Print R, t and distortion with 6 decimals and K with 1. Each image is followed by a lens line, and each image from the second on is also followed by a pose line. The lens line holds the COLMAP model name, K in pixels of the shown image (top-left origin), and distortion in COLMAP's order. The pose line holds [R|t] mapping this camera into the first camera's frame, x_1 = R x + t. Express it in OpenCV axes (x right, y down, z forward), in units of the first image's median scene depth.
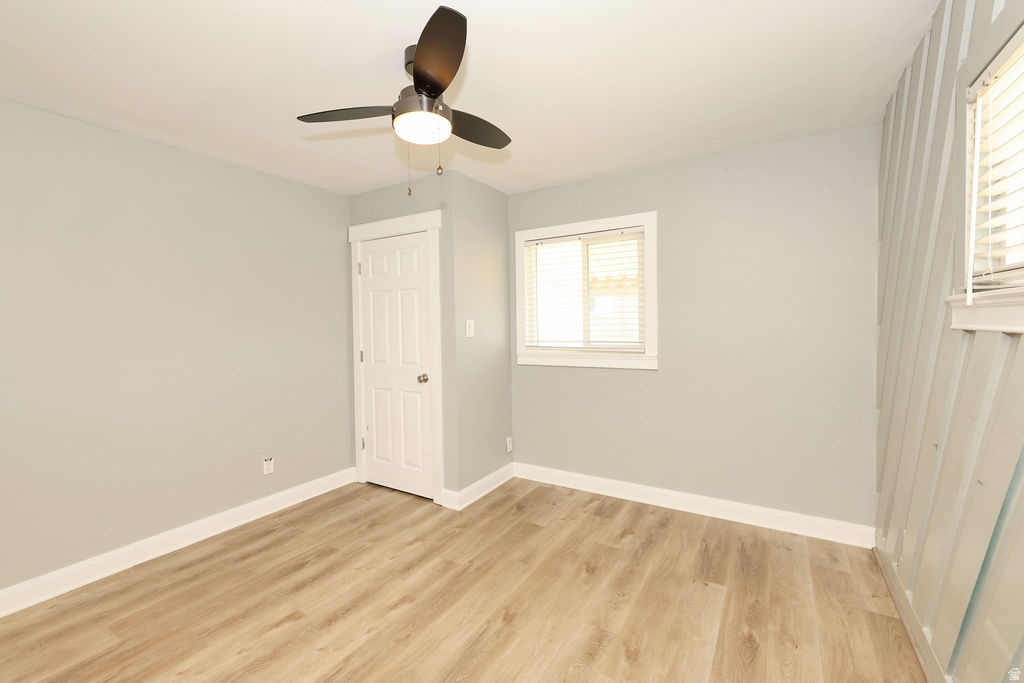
lens RADIAL K [[430.5, 0, 513.5], [0, 430.5, 336.2], [0, 0, 1]] dist [-0.002075, -0.000049]
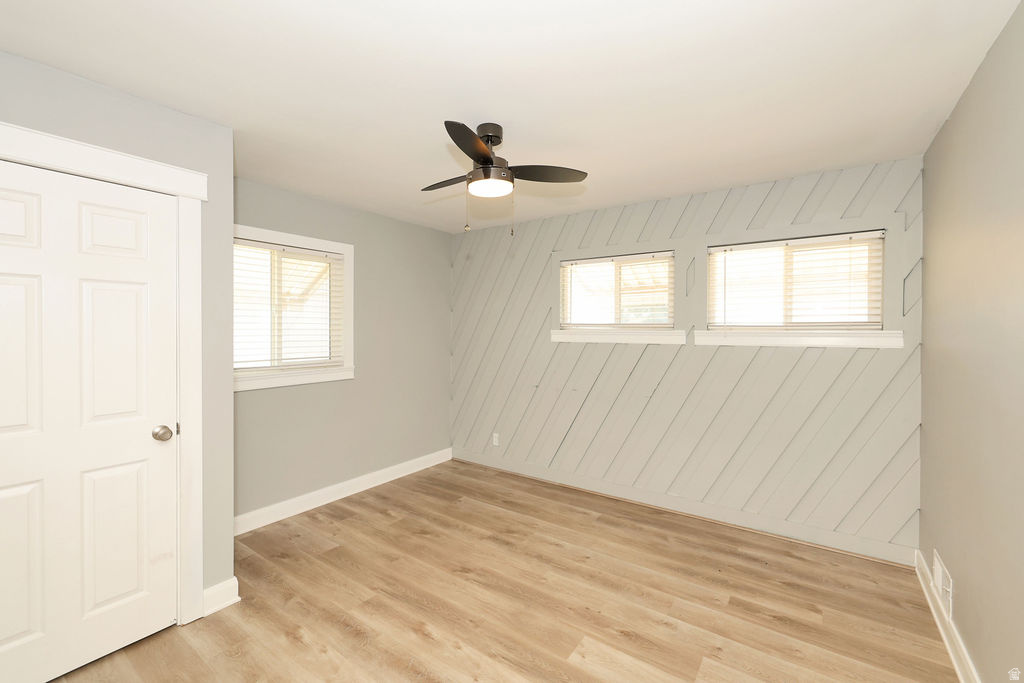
lens RADIAL K [[430.5, 0, 513.5], [0, 430.5, 336.2], [0, 0, 1]] dist [-0.002075, -0.000049]
pose [[0.058413, -0.002783, 0.998289, -1.003171], [0.024891, 0.999689, 0.001331, -0.035525], [-0.997982, 0.024771, 0.058464, 0.594030]]
